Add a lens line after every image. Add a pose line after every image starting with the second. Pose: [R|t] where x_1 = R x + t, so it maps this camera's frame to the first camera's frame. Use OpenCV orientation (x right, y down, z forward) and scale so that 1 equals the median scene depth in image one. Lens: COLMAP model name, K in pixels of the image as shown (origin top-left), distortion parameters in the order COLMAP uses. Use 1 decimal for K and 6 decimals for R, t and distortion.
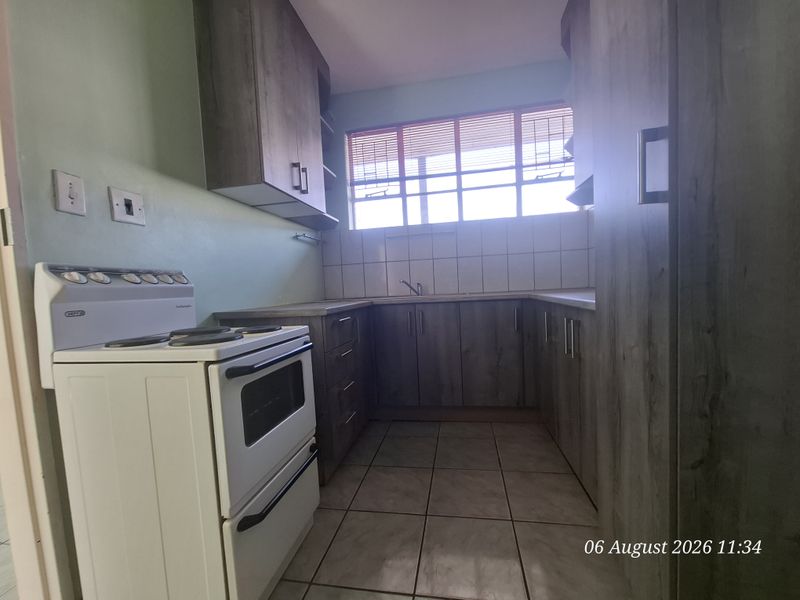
lens RADIAL K [[314.5, 0, 405.5], [0, 314.5, 302.4], [0, 0, 1]] dist [-0.009892, 0.000417]
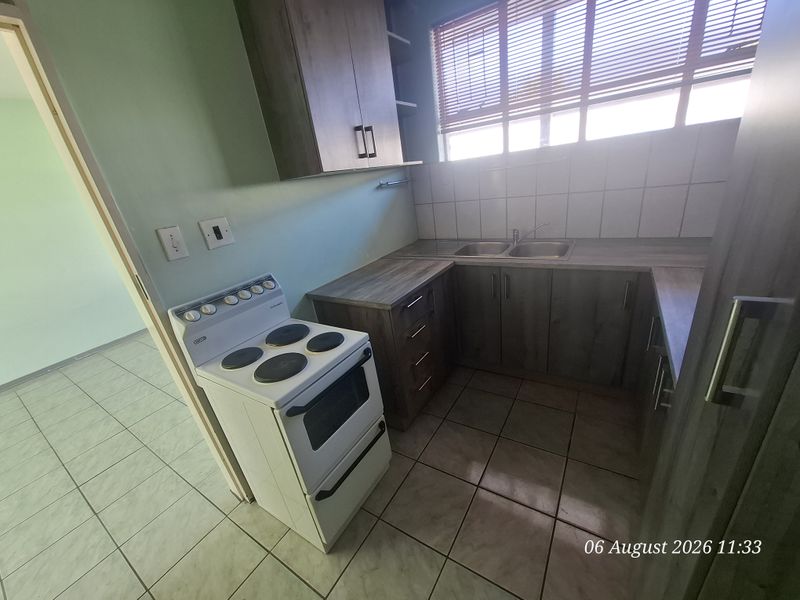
lens RADIAL K [[314.5, 0, 405.5], [0, 314.5, 302.4], [0, 0, 1]] dist [-0.009892, 0.000417]
pose [[0.923914, 0.076722, -0.374830, 0.196219], [0.066165, 0.932888, 0.354037, -0.373734], [0.376837, -0.351900, 0.856832, 0.141994]]
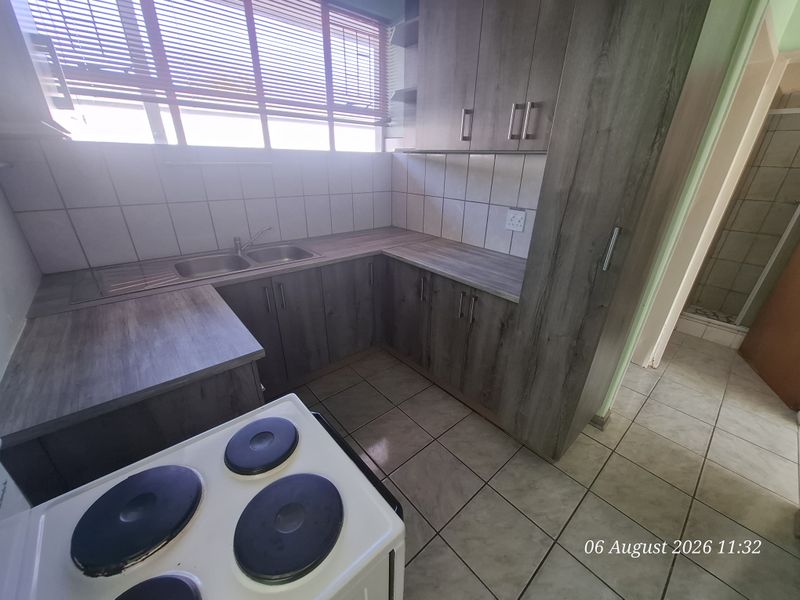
lens RADIAL K [[314.5, 0, 405.5], [0, 314.5, 302.4], [0, 0, 1]] dist [-0.009892, 0.000417]
pose [[0.621052, -0.263771, 0.738051, -0.581277], [-0.019915, 0.936054, 0.351293, -0.349916], [-0.783516, -0.232870, 0.576085, 0.403149]]
